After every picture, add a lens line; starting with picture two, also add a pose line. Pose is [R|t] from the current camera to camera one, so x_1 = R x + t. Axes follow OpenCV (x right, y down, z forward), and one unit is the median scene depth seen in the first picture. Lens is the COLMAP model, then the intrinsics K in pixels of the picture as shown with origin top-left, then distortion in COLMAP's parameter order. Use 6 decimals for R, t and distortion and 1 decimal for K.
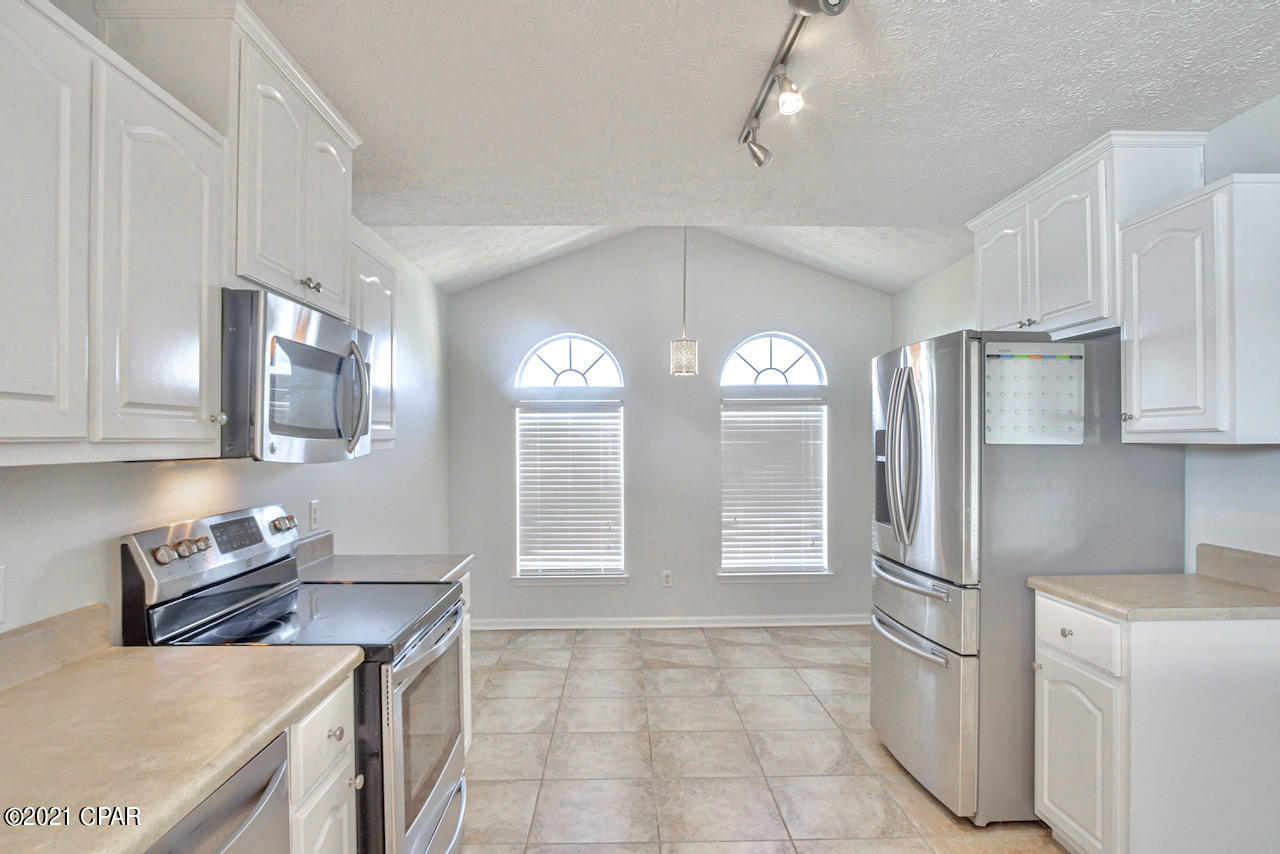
lens RADIAL K [[708.2, 0, 635.8], [0, 708.2, 433.1], [0, 0, 1]] dist [-0.029574, 0.003471]
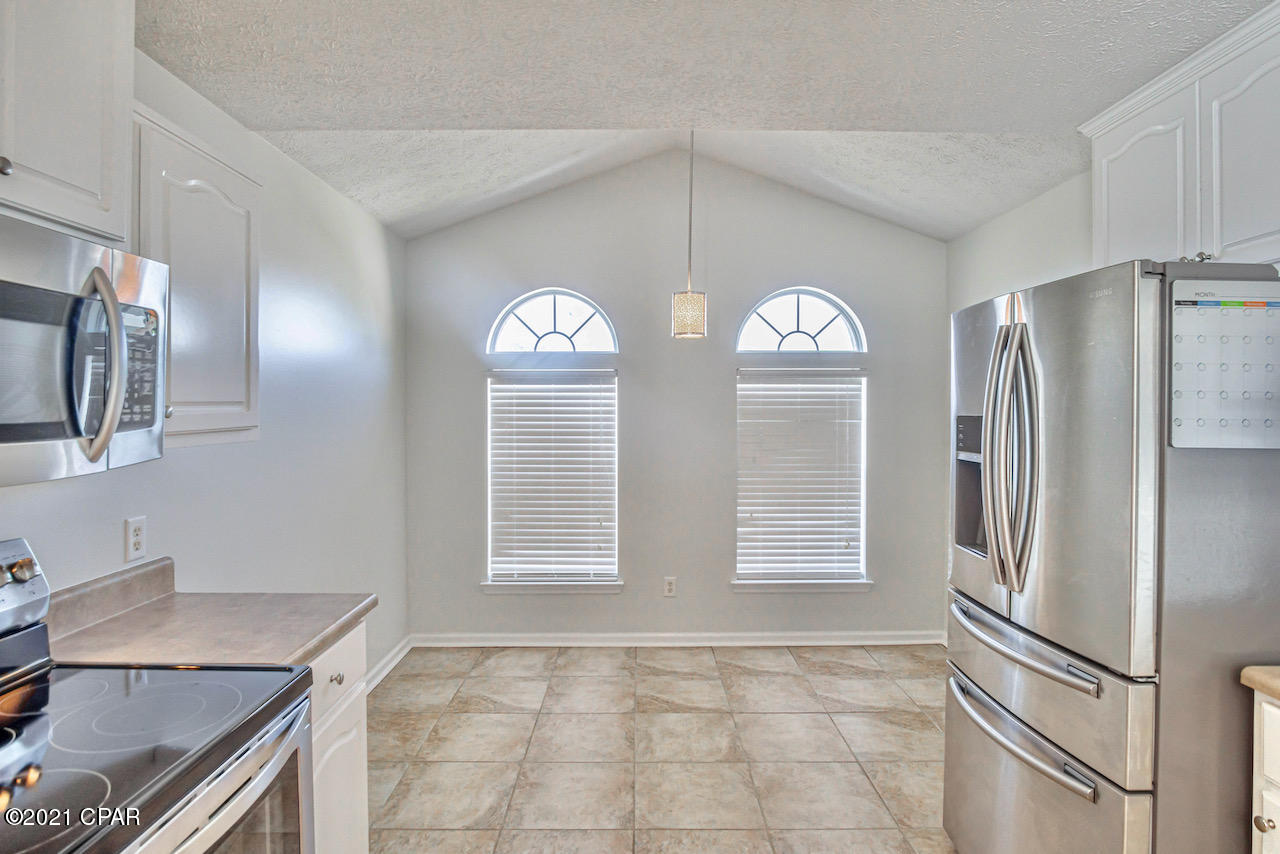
lens RADIAL K [[708.2, 0, 641.2], [0, 708.2, 407.6], [0, 0, 1]] dist [-0.029574, 0.003471]
pose [[0.999880, 0.005265, -0.014574, 0.027020], [-0.005118, 0.999936, 0.010073, -0.012841], [0.014626, -0.009997, 0.999843, 0.223157]]
